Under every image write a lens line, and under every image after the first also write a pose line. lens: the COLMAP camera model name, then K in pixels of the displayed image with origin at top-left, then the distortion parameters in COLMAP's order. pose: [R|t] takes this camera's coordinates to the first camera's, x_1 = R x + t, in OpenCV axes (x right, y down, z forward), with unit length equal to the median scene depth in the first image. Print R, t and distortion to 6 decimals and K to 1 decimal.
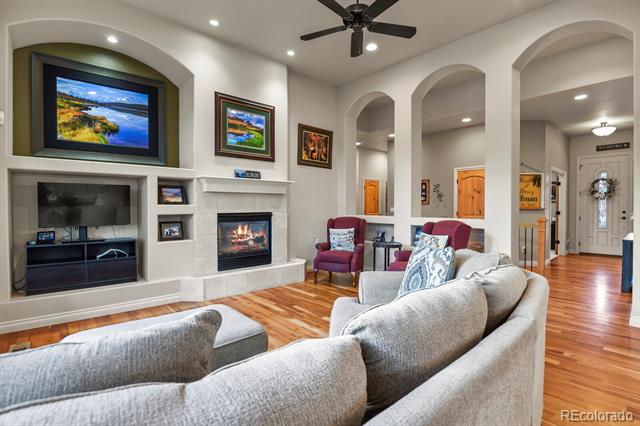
lens RADIAL K [[311.8, 0, 323.7], [0, 311.8, 212.5], [0, 0, 1]] dist [-0.017157, -0.000212]
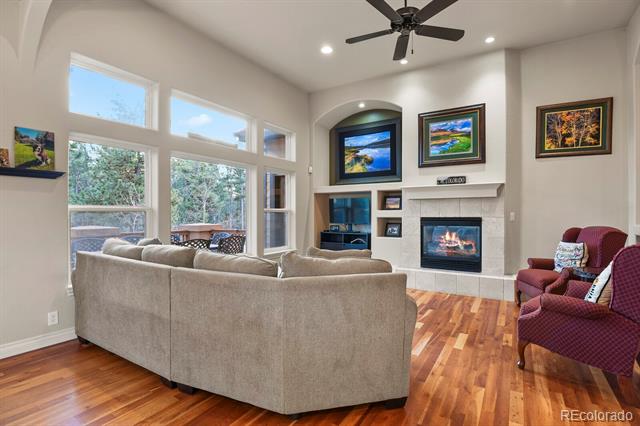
lens RADIAL K [[311.8, 0, 323.7], [0, 311.8, 212.5], [0, 0, 1]] dist [-0.017157, -0.000212]
pose [[0.272595, 0.000410, -0.962129, 0.661968], [-0.014122, 0.999894, -0.003575, -0.005813], [0.962025, 0.014562, 0.272572, 0.325389]]
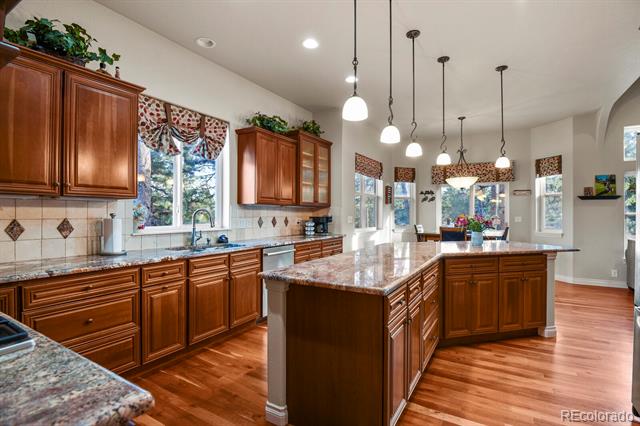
lens RADIAL K [[311.8, 0, 323.7], [0, 311.8, 212.5], [0, 0, 1]] dist [-0.017157, -0.000212]
pose [[-0.954910, -0.000443, -0.296894, 1.312614], [-0.004384, 0.999911, 0.012607, -0.027989], [0.296862, 0.013340, -0.954827, 0.749565]]
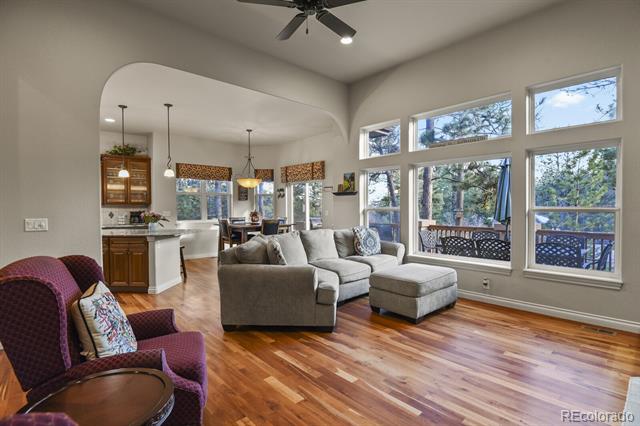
lens RADIAL K [[311.8, 0, 323.7], [0, 311.8, 212.5], [0, 0, 1]] dist [-0.017157, -0.000212]
pose [[-0.999907, 0.008552, -0.010594, 0.056176], [0.008156, 0.999285, 0.036916, -0.044904], [0.010902, 0.036827, -0.999262, 1.267105]]
